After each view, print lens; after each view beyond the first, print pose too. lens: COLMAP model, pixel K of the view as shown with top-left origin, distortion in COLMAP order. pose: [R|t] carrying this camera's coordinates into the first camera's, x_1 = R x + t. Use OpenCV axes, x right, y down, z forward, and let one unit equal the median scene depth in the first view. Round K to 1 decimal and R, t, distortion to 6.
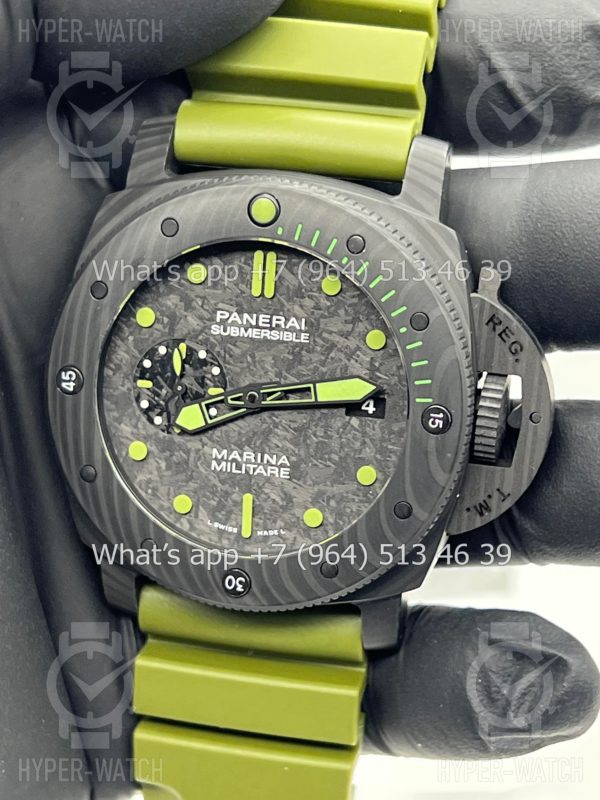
lens RADIAL K [[1777.1, 0, 300.0], [0, 1777.1, 400.0], [0, 0, 1]] dist [-0.005911, -0.254011]
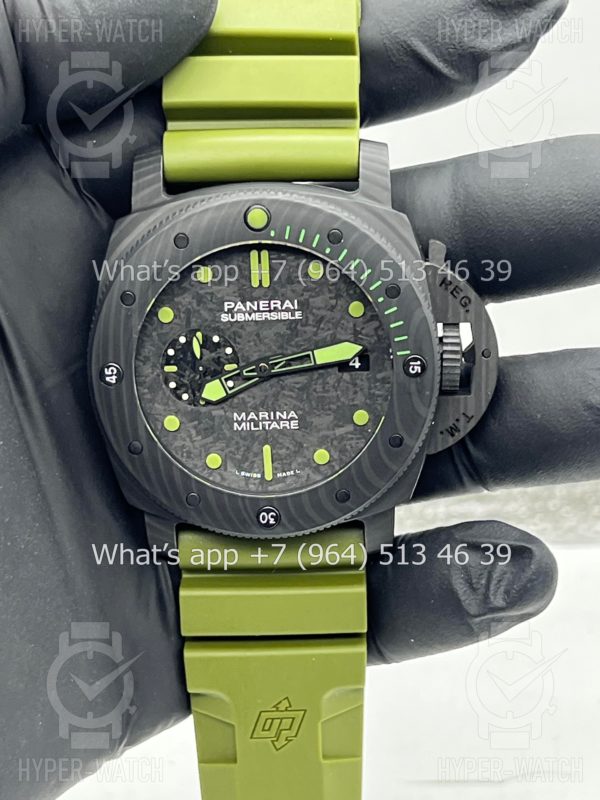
lens RADIAL K [[1777.1, 0, 300.0], [0, 1777.1, 400.0], [0, 0, 1]] dist [-0.005911, -0.254011]
pose [[0.978723, -0.139347, 0.150609, -0.190371], [0.132179, 0.989606, 0.056651, -0.046123], [-0.156937, -0.035539, 0.986969, -0.228673]]
